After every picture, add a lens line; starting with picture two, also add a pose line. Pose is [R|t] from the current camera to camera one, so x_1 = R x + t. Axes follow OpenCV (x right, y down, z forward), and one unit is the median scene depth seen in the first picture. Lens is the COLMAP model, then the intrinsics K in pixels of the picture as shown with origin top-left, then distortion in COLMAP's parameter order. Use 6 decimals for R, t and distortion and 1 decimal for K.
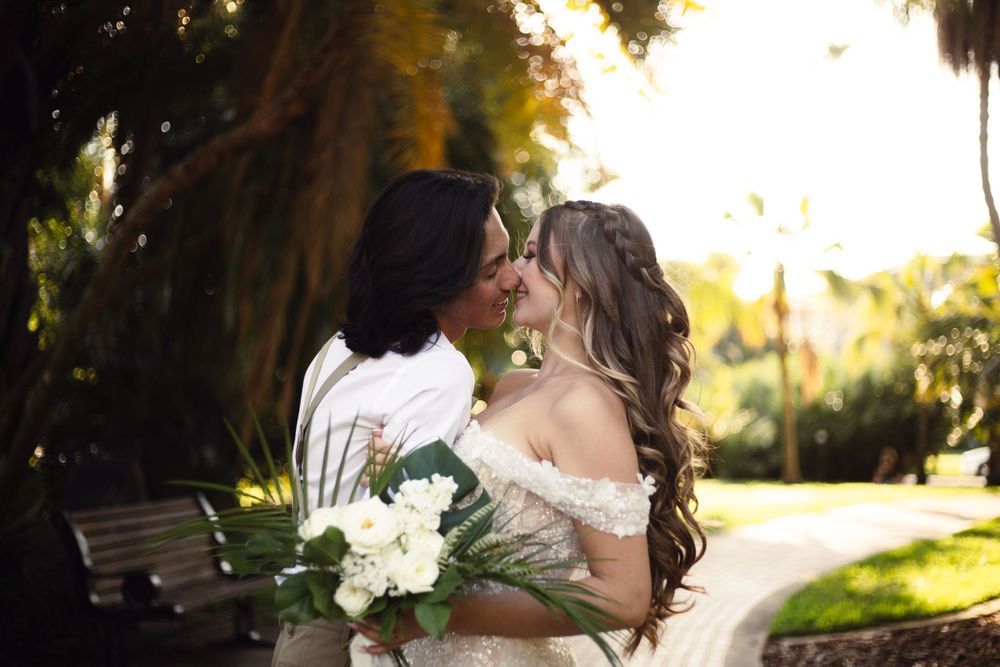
lens RADIAL K [[1457.8, 0, 499.3], [0, 1457.8, 333.2], [0, 0, 1]] dist [-0.095988, -0.038481]
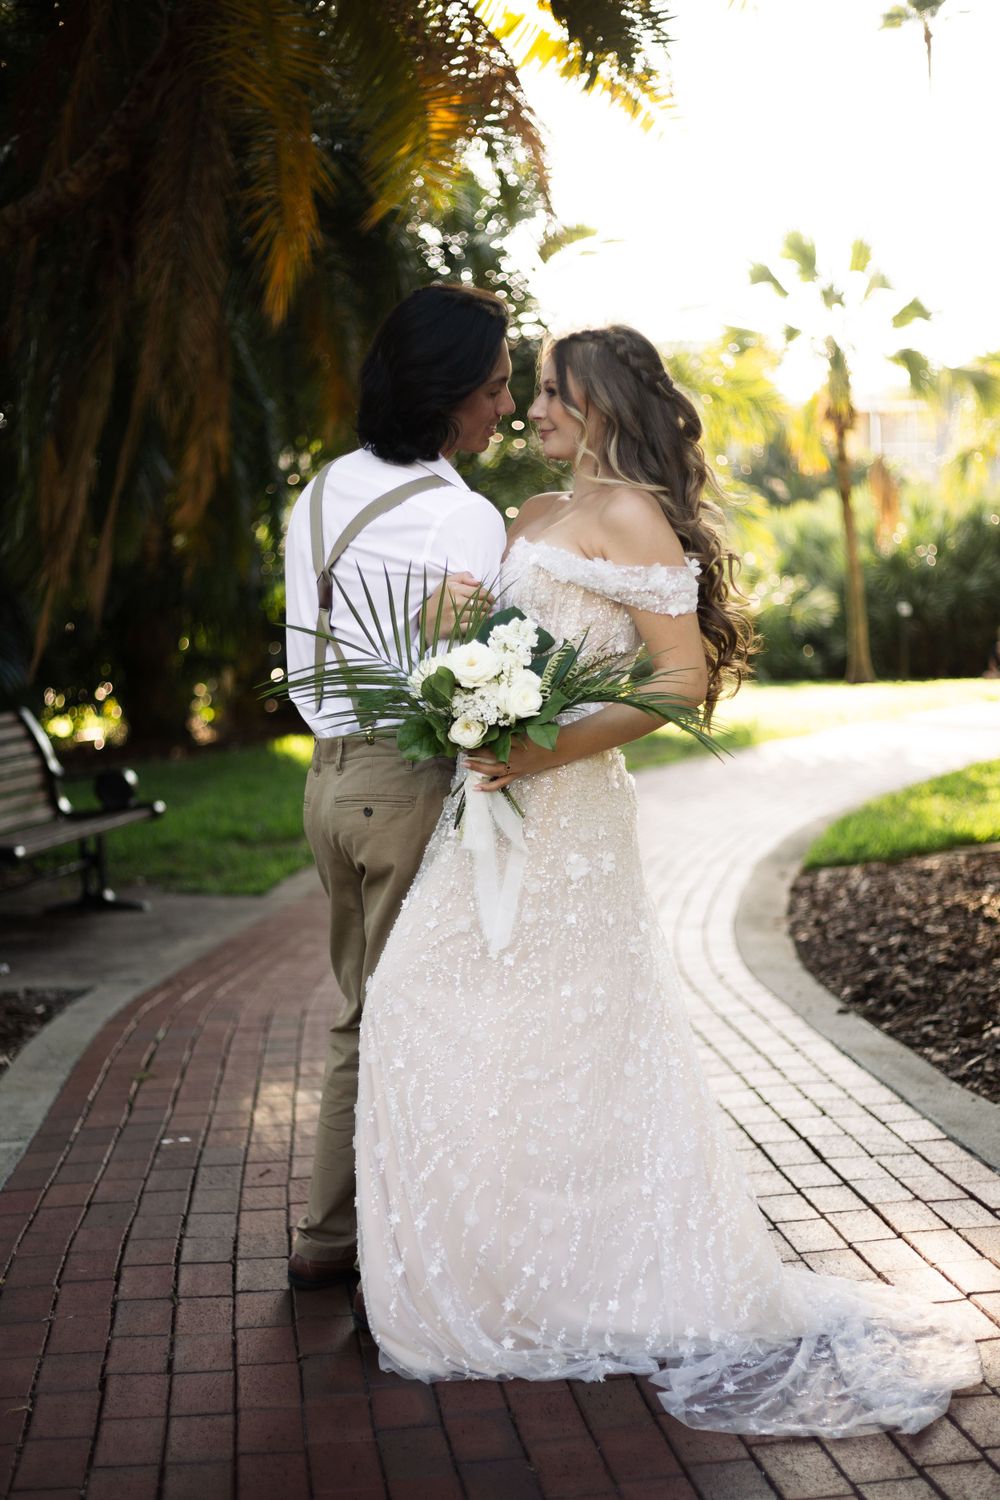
lens RADIAL K [[2323.0, 0, 466.3], [0, 2323.0, 751.9], [0, 0, 1]] dist [-0.057749, -0.014230]
pose [[0.998897, -0.041748, 0.021470, -0.008800], [0.038834, 0.991800, 0.121755, -0.000441], [-0.026377, -0.120787, 0.992328, -0.160285]]
